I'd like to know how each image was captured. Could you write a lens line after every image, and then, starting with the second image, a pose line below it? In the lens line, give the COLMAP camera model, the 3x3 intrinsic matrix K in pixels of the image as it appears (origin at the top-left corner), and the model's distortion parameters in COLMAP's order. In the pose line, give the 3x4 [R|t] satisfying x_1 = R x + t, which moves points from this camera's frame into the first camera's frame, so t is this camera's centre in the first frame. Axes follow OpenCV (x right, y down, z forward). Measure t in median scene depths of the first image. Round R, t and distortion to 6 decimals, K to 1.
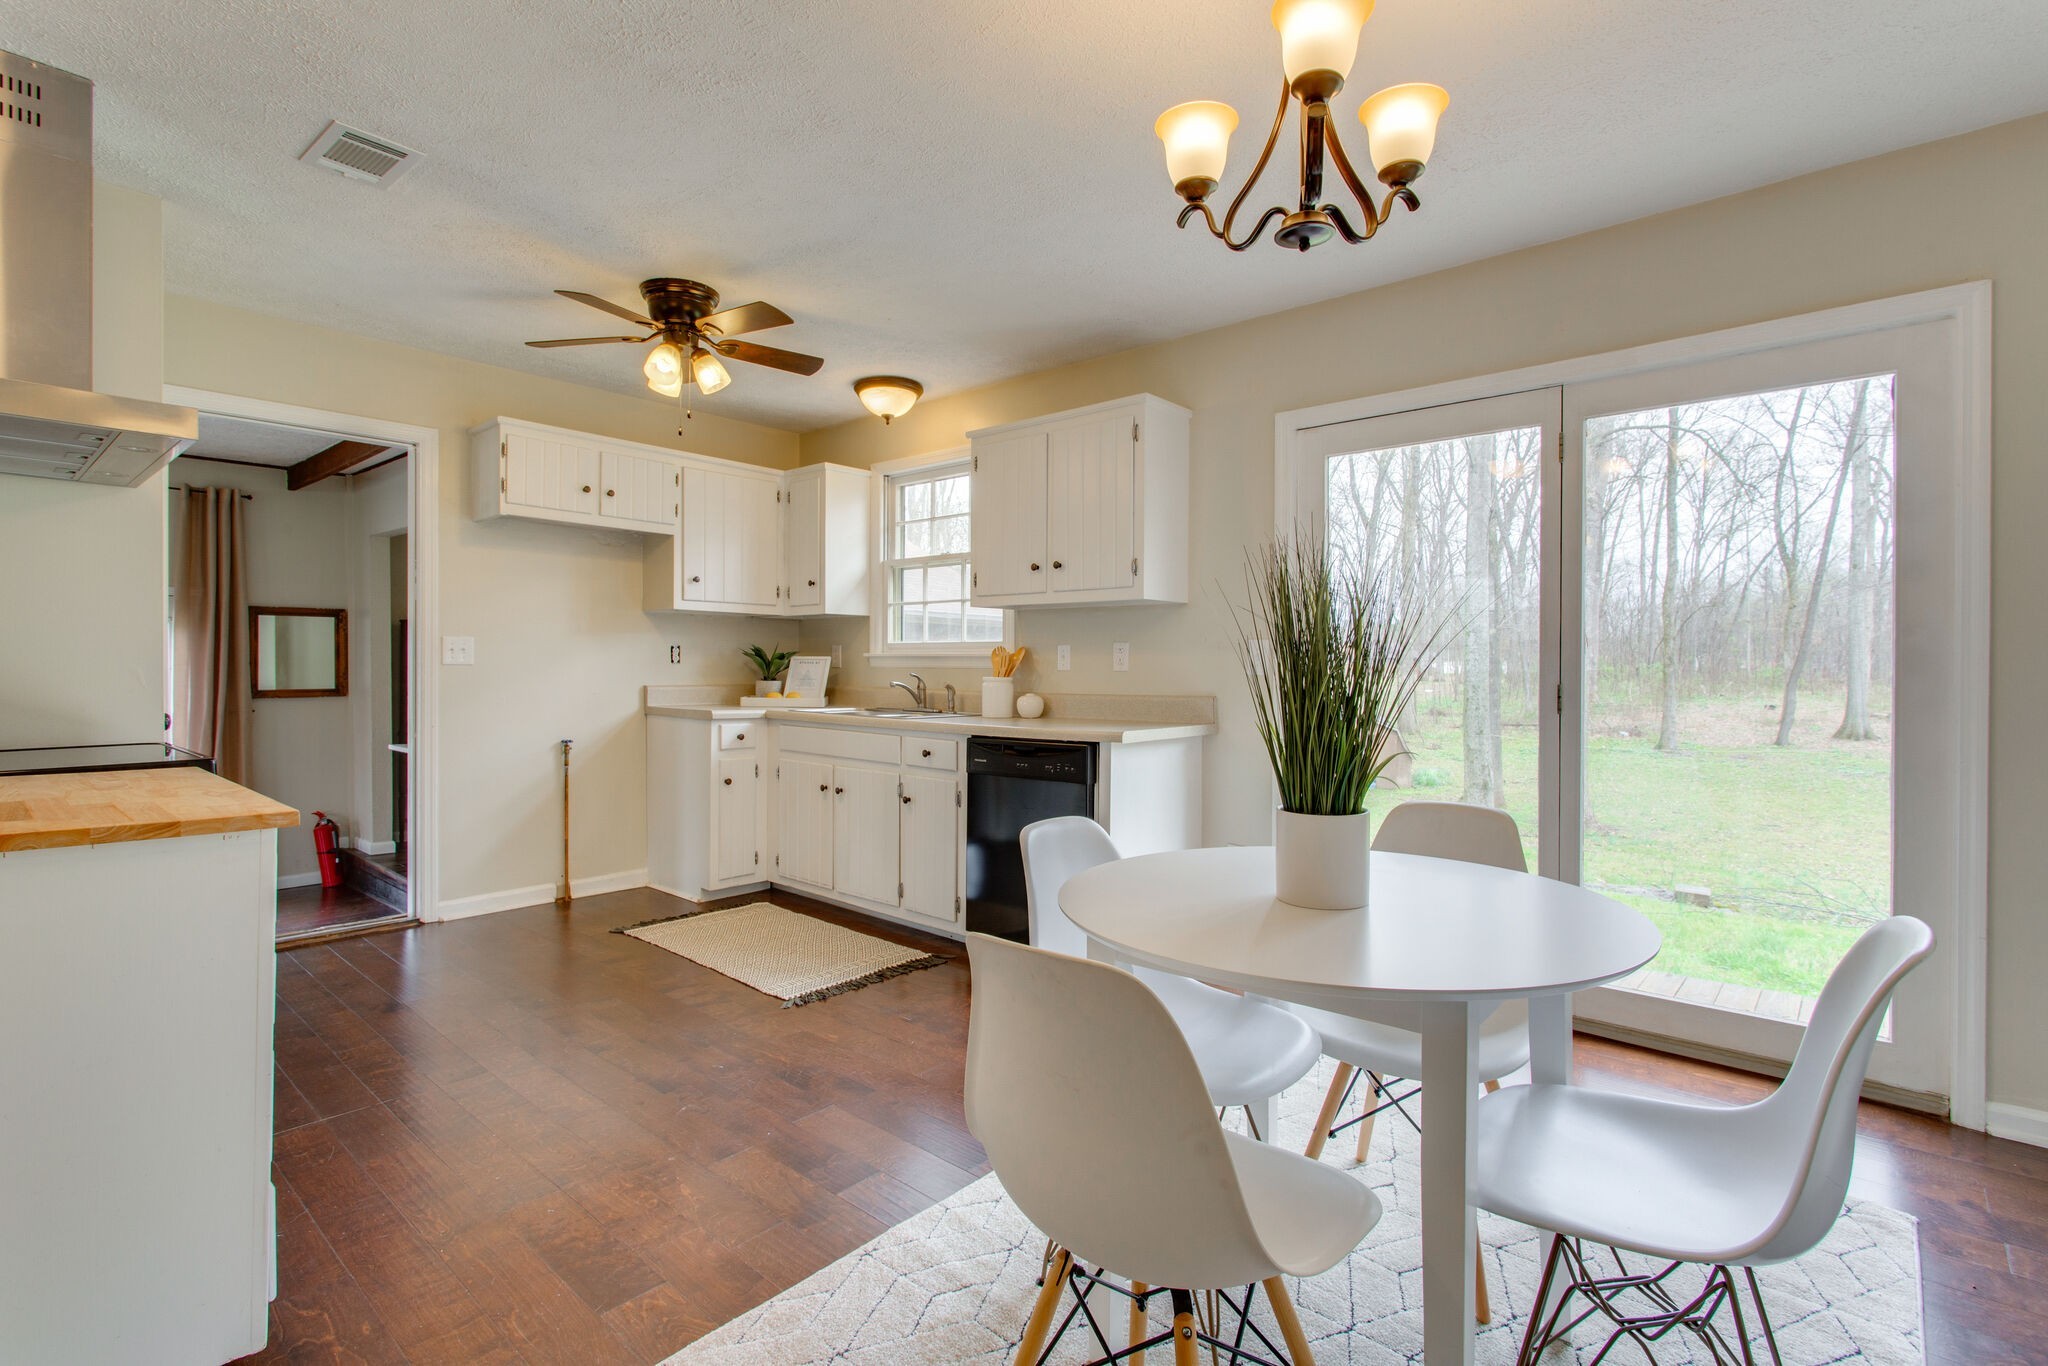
lens RADIAL K [[963.5, 0, 1022.9], [0, 963.5, 671.5], [0, 0, 1]] dist [-0.002674, 0.002488]
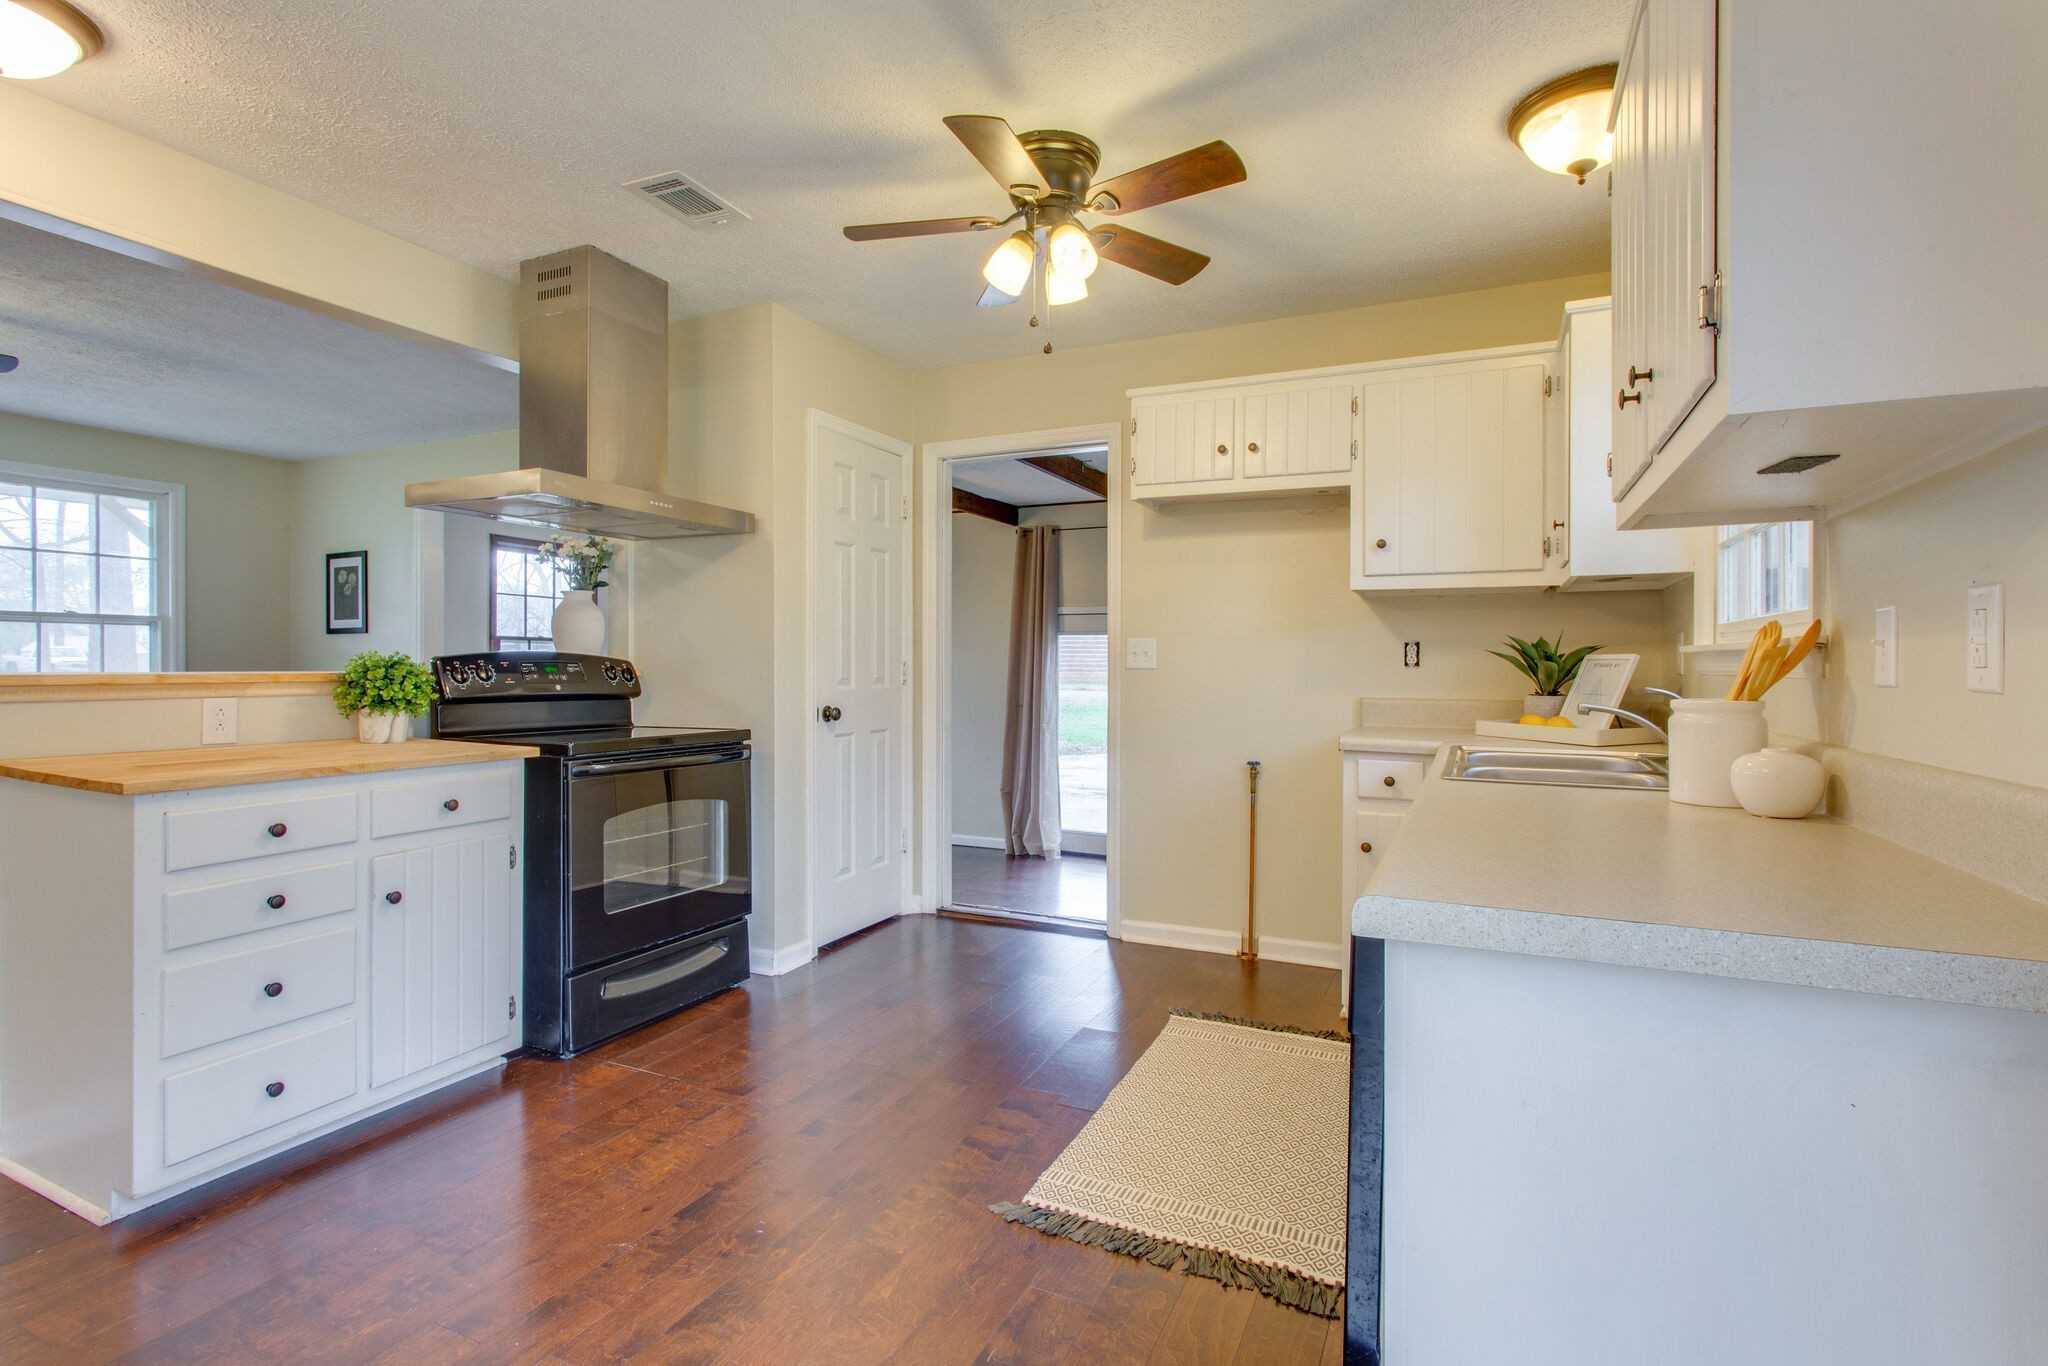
lens RADIAL K [[963.5, 0, 1022.9], [0, 963.5, 671.5], [0, 0, 1]] dist [-0.002674, 0.002488]
pose [[0.276902, 0.001574, -0.960897, 0.265790], [-0.007897, 0.999969, -0.000637, -0.003118], [0.960866, 0.007764, 0.276906, 0.611724]]
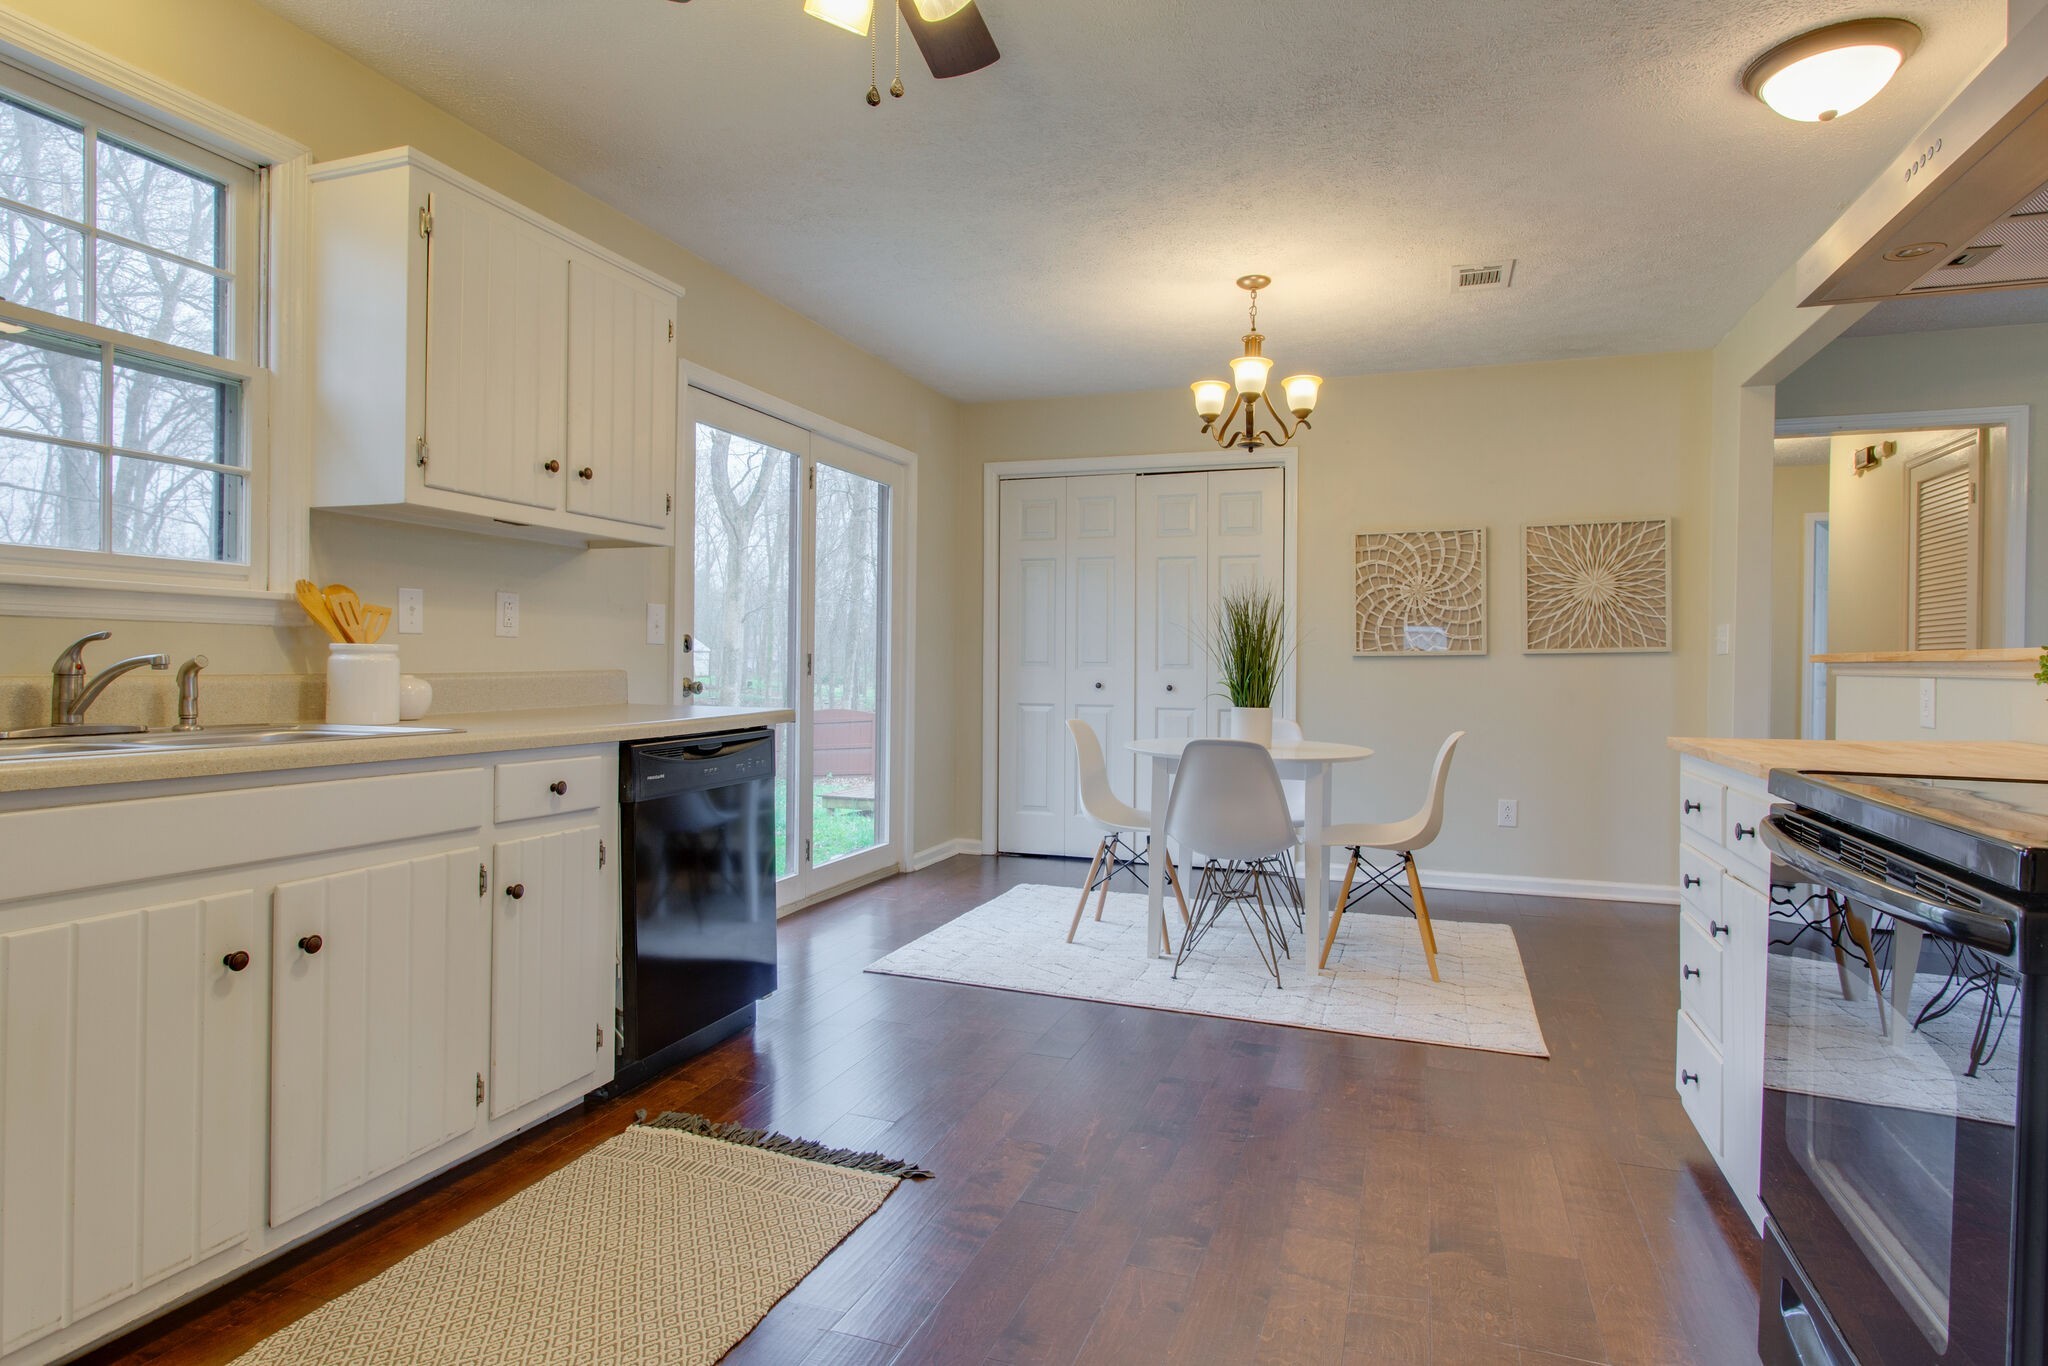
lens RADIAL K [[1115.9, 0, 1027.2], [0, 1115.9, 661.6], [0, 0, 1]] dist [0.000548, 0.000600]
pose [[-0.375558, -0.009074, 0.926755, -0.687856], [-0.007908, 0.999947, 0.006587, 0.008236], [-0.926765, -0.004855, -0.375610, 0.889566]]
